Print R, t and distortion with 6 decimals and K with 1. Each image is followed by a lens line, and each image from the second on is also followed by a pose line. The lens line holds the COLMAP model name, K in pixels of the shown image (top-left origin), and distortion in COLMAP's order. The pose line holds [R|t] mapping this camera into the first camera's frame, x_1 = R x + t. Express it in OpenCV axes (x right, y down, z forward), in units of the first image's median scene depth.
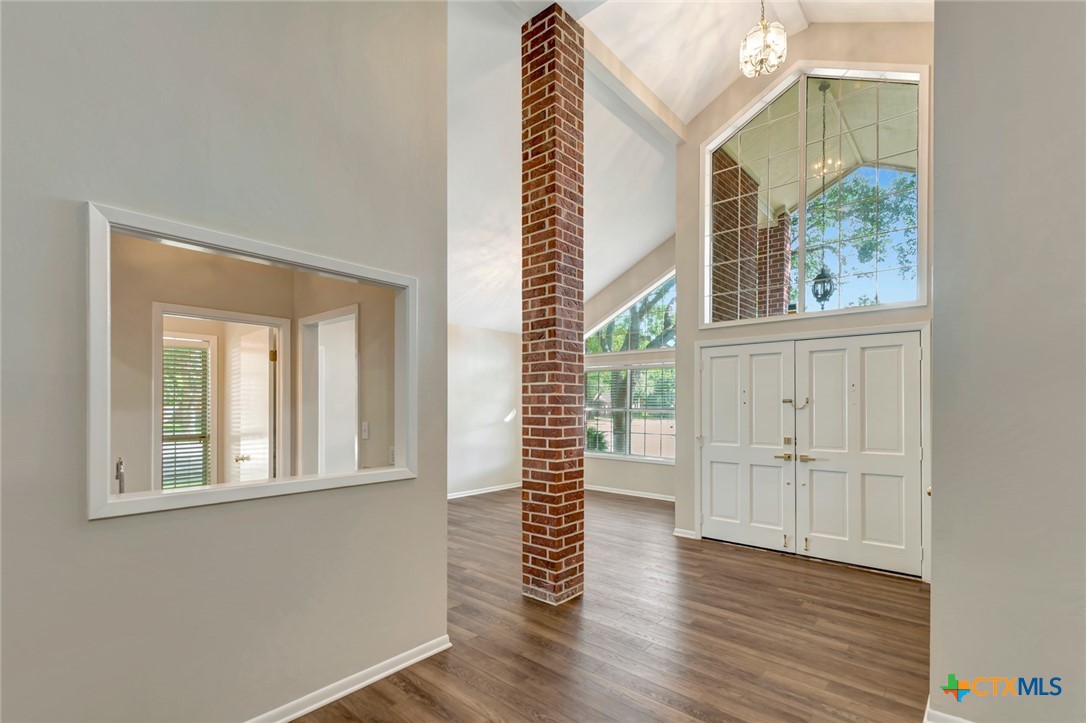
lens RADIAL K [[482.5, 0, 528.2], [0, 482.5, 403.8], [0, 0, 1]] dist [0.004887, -0.001026]
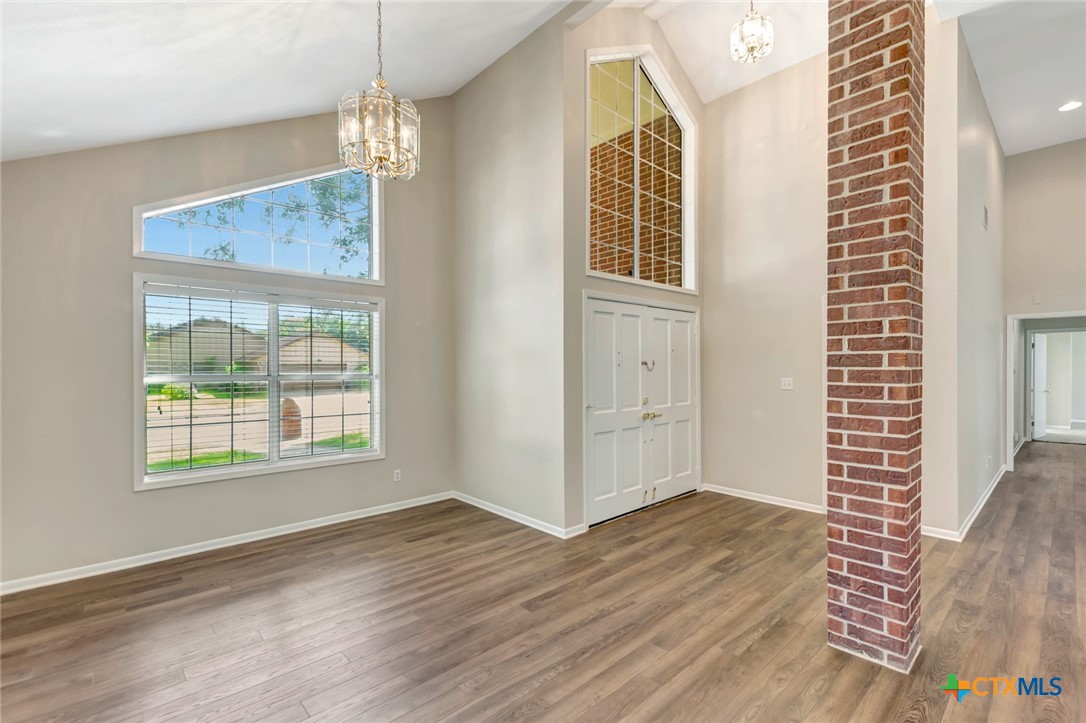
lens RADIAL K [[482.5, 0, 542.1], [0, 482.5, 370.1], [0, 0, 1]] dist [0.004887, -0.001026]
pose [[0.092538, -0.005197, 0.995696, -0.576525], [0.001104, 0.999986, 0.005116, 0.002950], [-0.995709, 0.000626, 0.092543, 1.218377]]
